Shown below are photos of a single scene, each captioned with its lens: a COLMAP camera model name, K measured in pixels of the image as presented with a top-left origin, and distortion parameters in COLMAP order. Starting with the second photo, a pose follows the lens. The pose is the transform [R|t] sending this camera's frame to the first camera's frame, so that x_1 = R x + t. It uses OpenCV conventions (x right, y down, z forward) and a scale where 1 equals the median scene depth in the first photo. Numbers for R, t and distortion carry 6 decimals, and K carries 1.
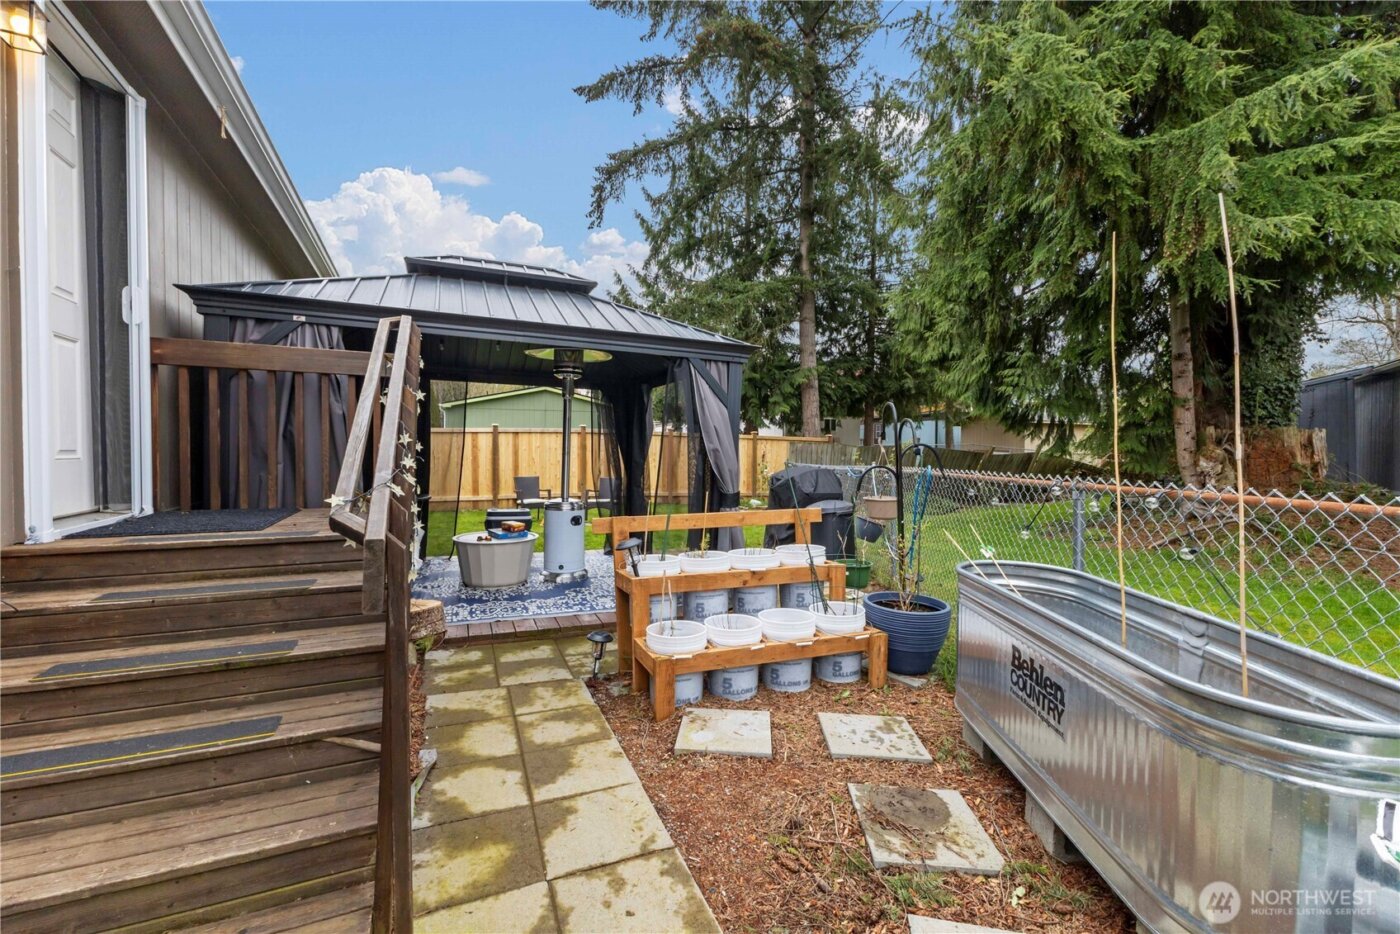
lens RADIAL K [[606.1, 0, 699.1], [0, 606.1, 462.4], [0, 0, 1]] dist [0.008556, 0.000024]
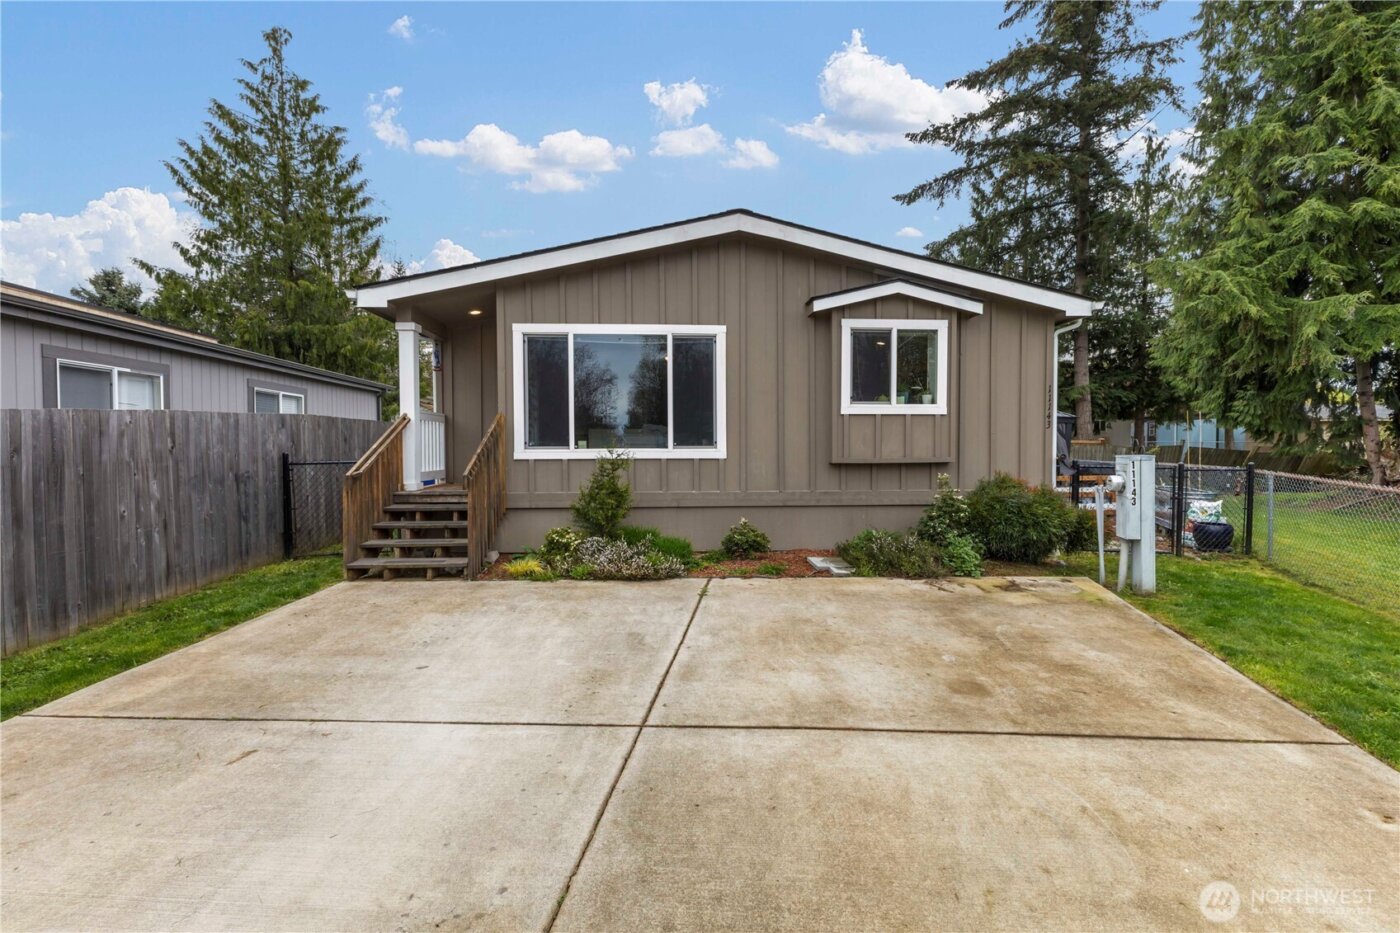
lens RADIAL K [[606.1, 0, 699.1], [0, 606.1, 461.9], [0, 0, 1]] dist [0.008556, 0.000024]
pose [[0.935563, 0.004116, -0.353137, -0.125034], [-0.001773, 0.999974, 0.006957, -0.000740], [0.353156, -0.005883, 0.935546, -0.501684]]
